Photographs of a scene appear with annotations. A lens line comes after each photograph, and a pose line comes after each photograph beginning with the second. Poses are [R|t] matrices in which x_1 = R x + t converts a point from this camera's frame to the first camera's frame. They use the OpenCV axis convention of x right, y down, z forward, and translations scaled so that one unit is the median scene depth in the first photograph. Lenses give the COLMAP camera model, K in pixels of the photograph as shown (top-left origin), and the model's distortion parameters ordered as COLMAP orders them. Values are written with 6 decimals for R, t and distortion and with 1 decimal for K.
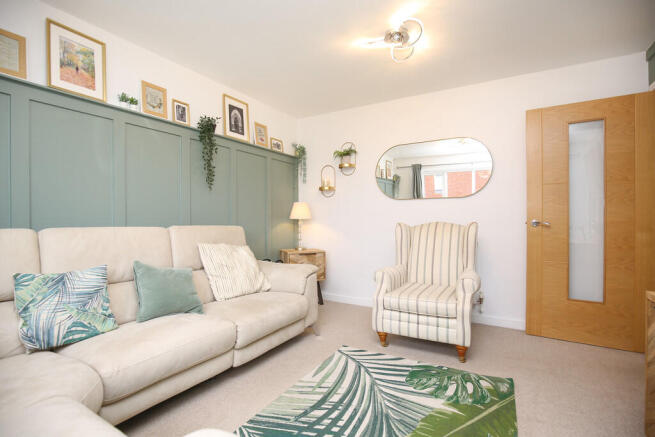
lens RADIAL K [[304.7, 0, 329.7], [0, 304.7, 220.3], [0, 0, 1]] dist [-0.028319, 0.001030]
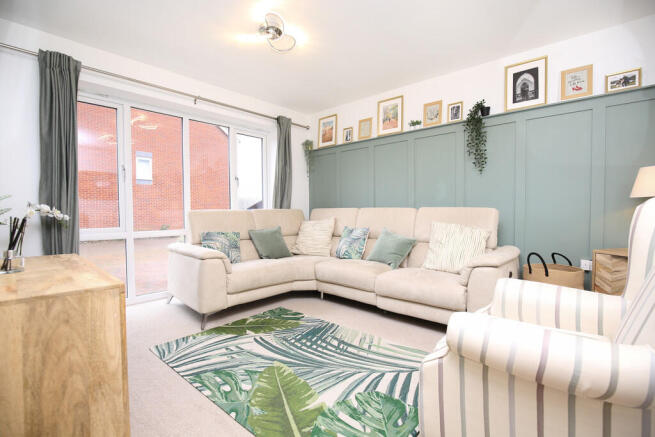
lens RADIAL K [[304.7, 0, 329.7], [0, 304.7, 220.3], [0, 0, 1]] dist [-0.028319, 0.001030]
pose [[-0.193277, 0.028480, -0.980731, 1.066234], [-0.003766, 0.999550, 0.029769, 0.046352], [0.981137, 0.009447, -0.193083, 1.031878]]
